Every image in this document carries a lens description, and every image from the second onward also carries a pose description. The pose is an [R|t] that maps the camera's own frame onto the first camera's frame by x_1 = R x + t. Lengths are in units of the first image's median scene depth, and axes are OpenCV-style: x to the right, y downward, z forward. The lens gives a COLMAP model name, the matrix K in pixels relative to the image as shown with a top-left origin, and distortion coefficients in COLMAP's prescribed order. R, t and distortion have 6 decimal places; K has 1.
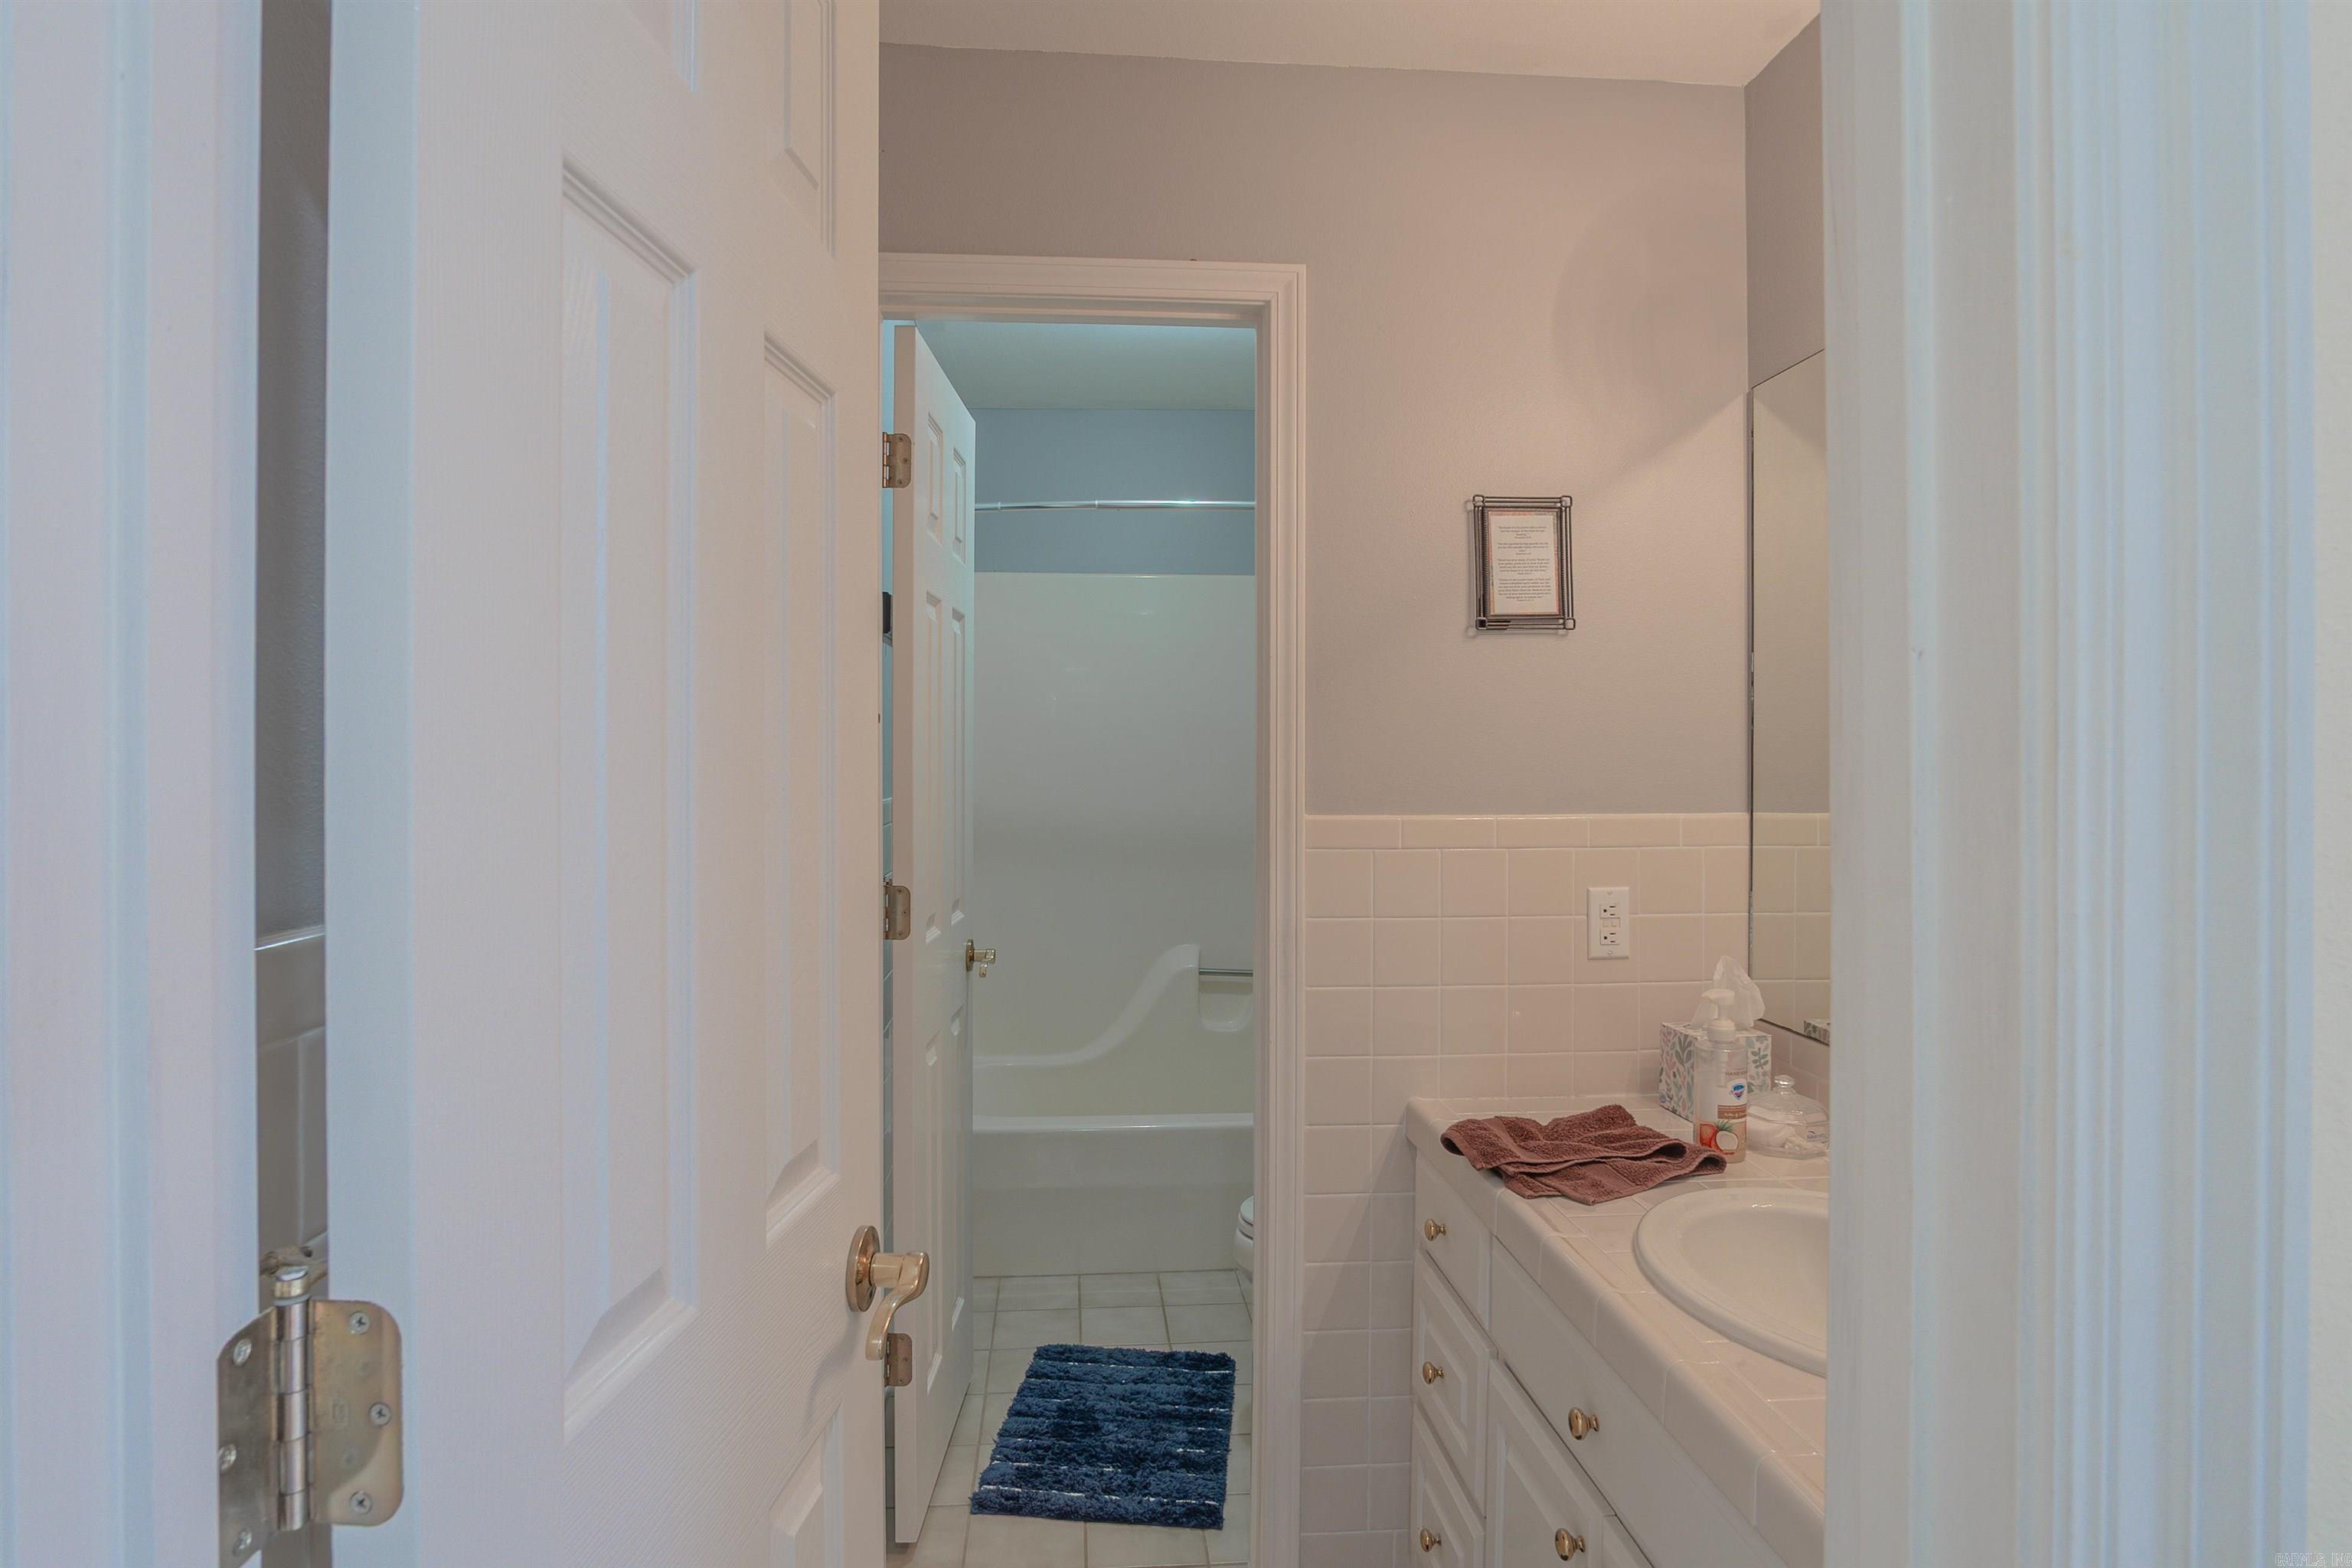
lens RADIAL K [[1272.9, 0, 1174.3], [0, 1272.9, 778.4], [0, 0, 1]] dist [-0.030887, 0.007437]
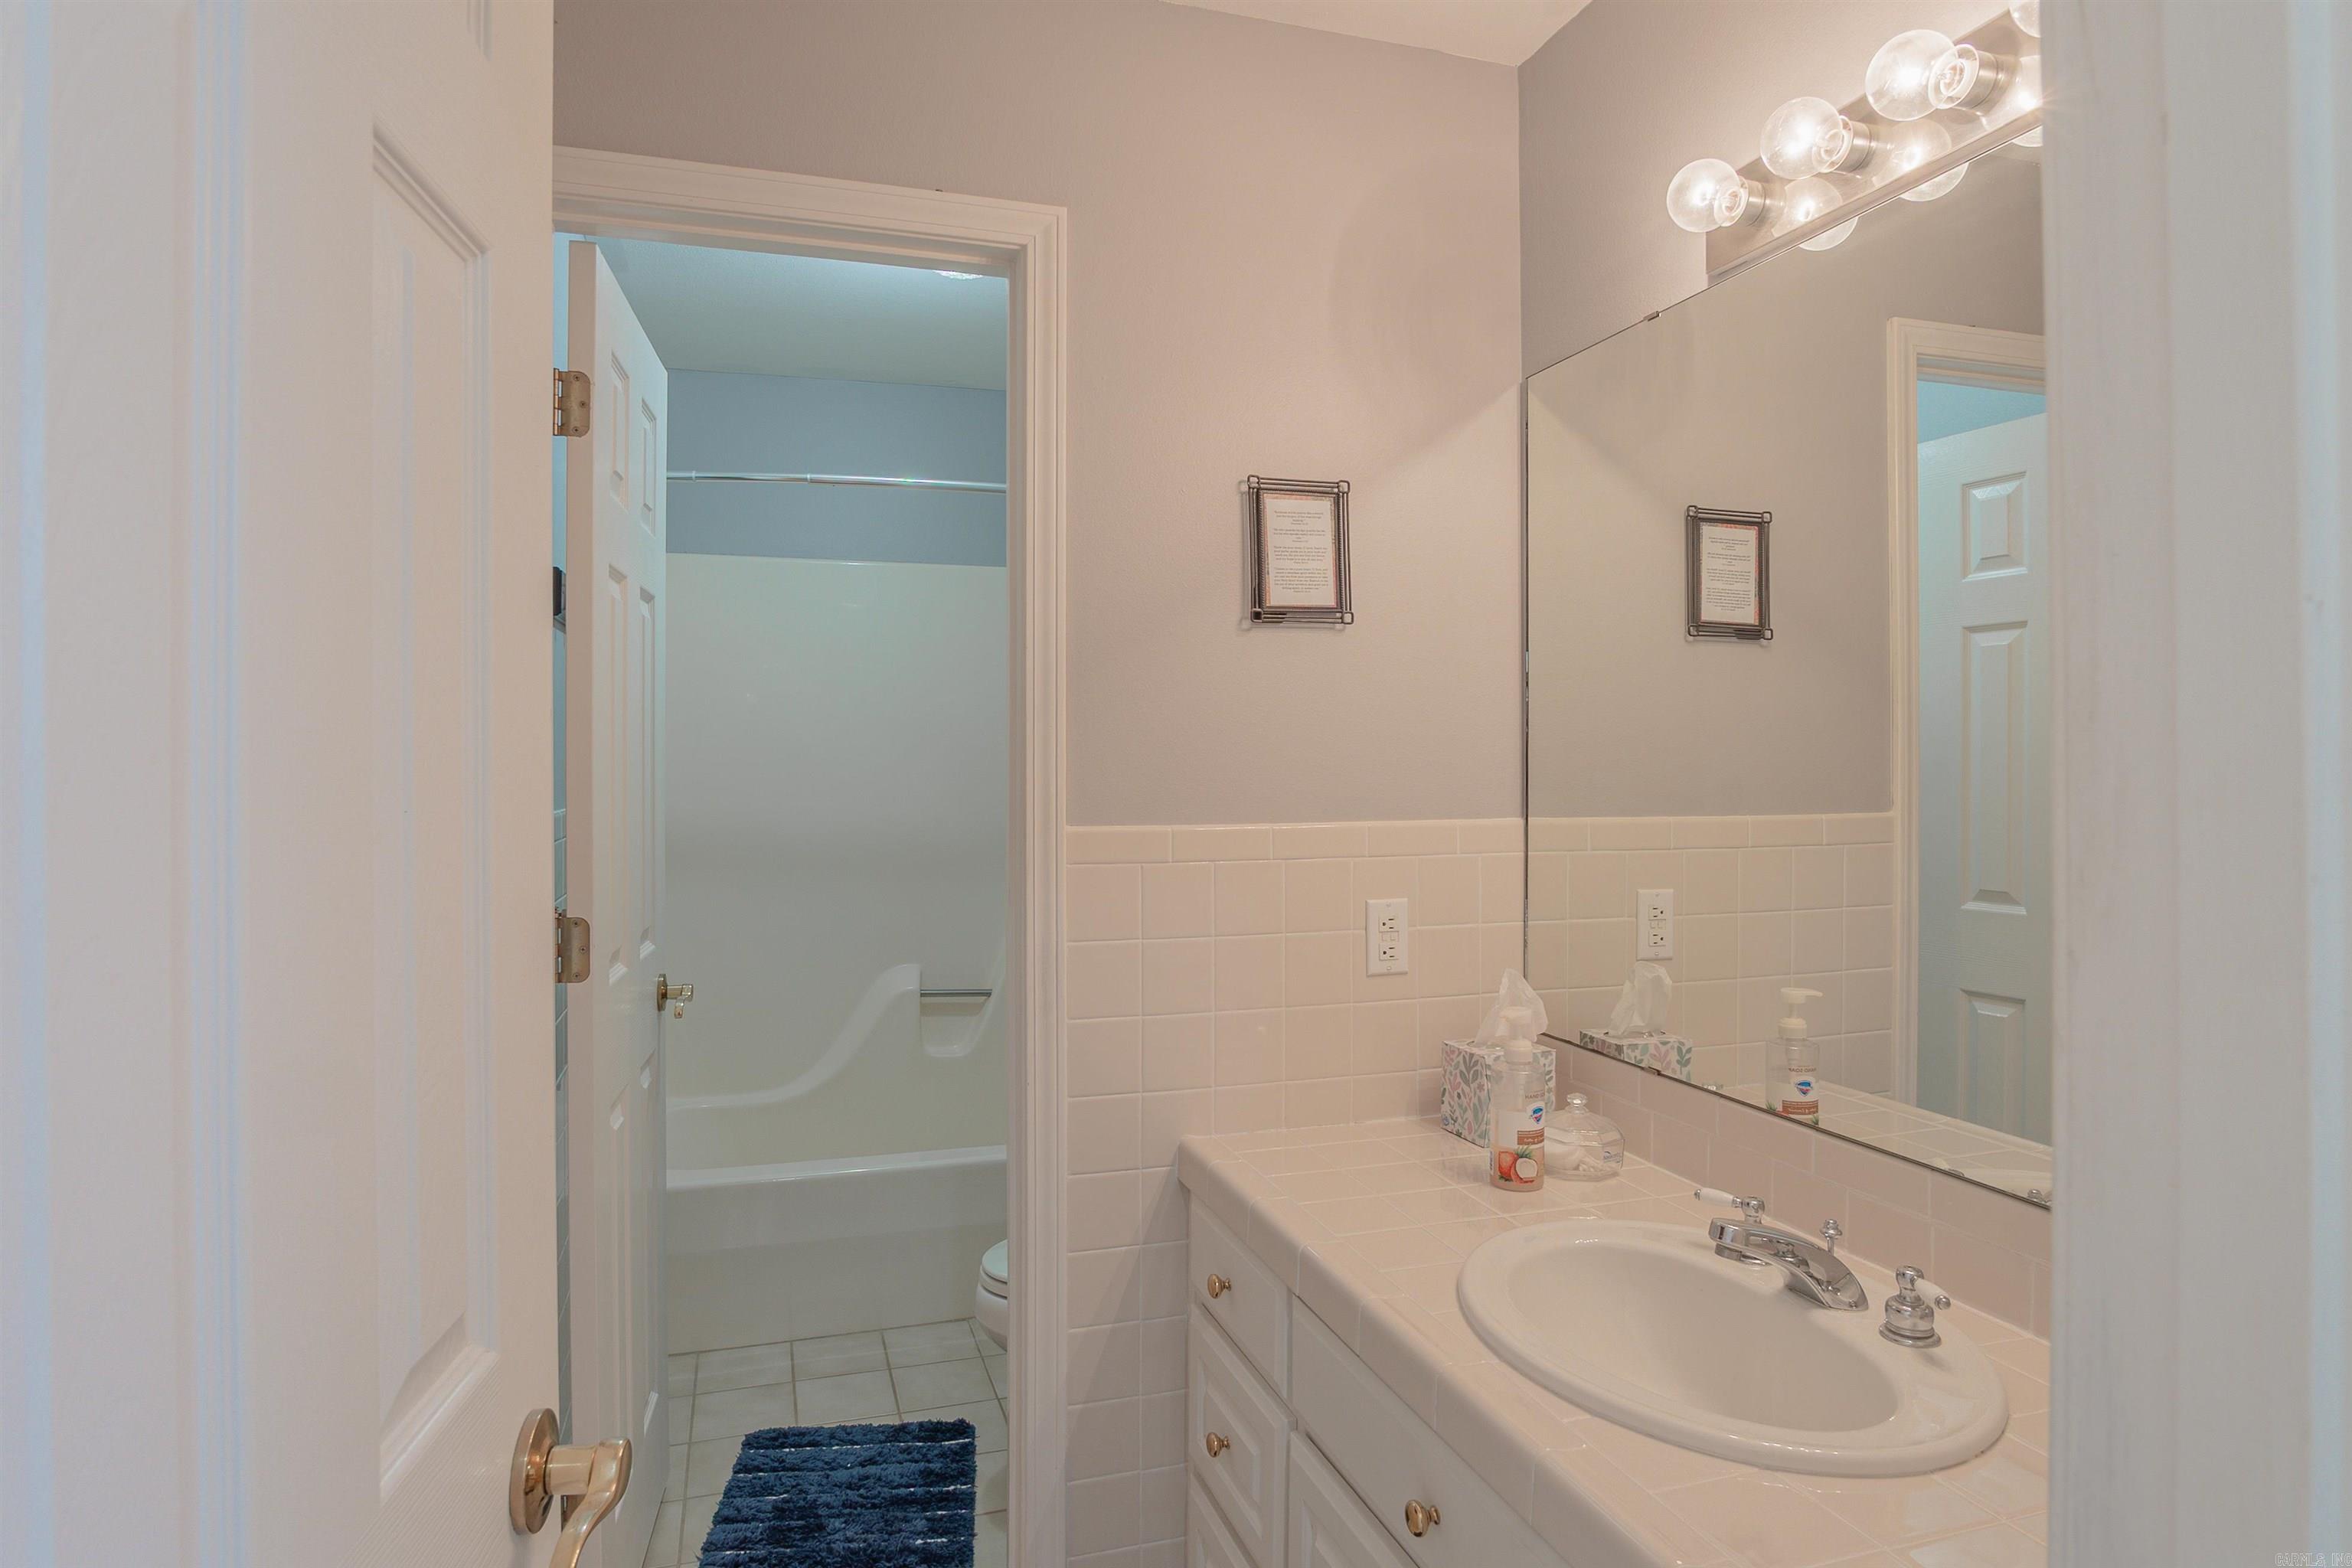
lens RADIAL K [[1272.9, 0, 1171.0], [0, 1272.9, 773.5], [0, 0, 1]] dist [-0.030887, 0.007437]
pose [[0.973239, -0.003923, 0.229762, -0.030104], [0.005556, 0.999964, -0.006461, -0.001935], [-0.229728, 0.007565, 0.973225, 0.117473]]
